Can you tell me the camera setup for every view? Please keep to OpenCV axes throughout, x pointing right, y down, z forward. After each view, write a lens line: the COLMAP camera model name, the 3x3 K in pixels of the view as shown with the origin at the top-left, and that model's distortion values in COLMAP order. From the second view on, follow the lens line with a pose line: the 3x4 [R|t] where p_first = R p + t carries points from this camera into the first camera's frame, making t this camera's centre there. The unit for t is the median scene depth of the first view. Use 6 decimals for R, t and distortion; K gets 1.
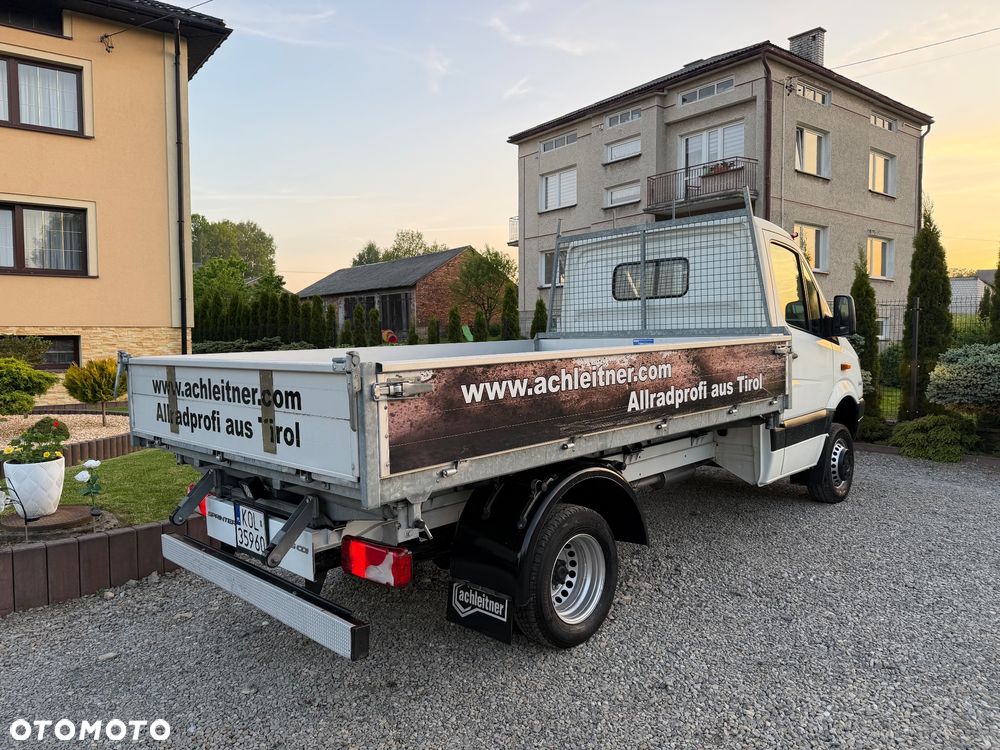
lens RADIAL K [[771.1, 0, 472.6], [0, 771.1, 373.4], [0, 0, 1]] dist [0.055797, -0.089236]
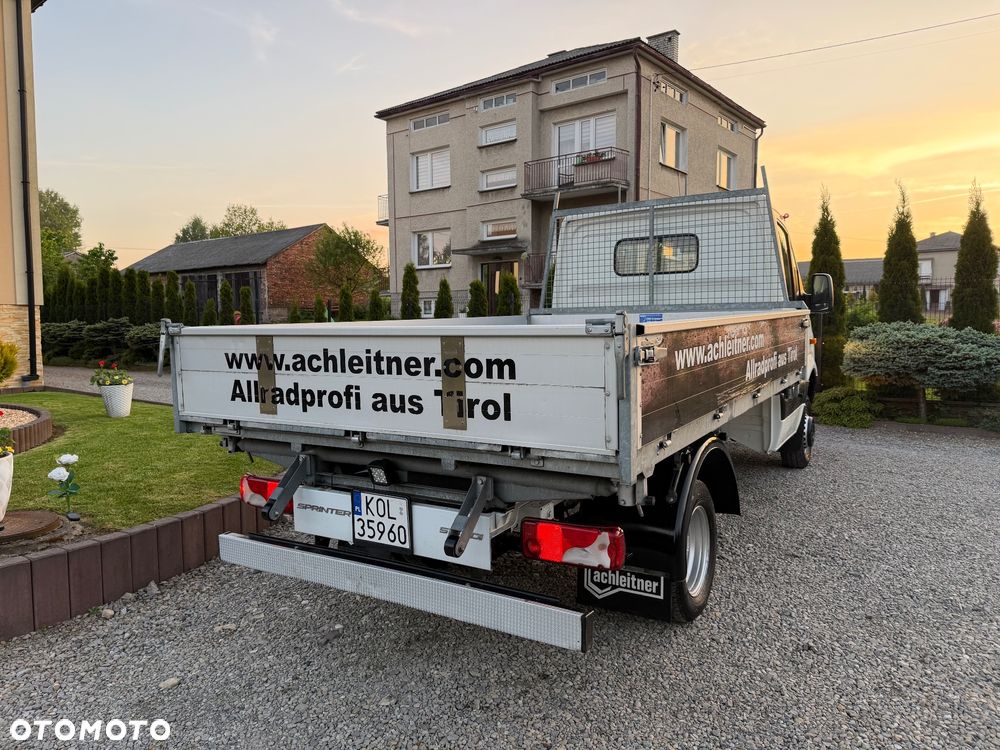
lens RADIAL K [[771.1, 0, 472.6], [0, 771.1, 373.4], [0, 0, 1]] dist [0.055797, -0.089236]
pose [[0.967416, -0.013322, 0.252843, -0.257907], [0.008960, 0.999791, 0.018393, 0.012291], [-0.253035, -0.015528, 0.967333, 0.079078]]
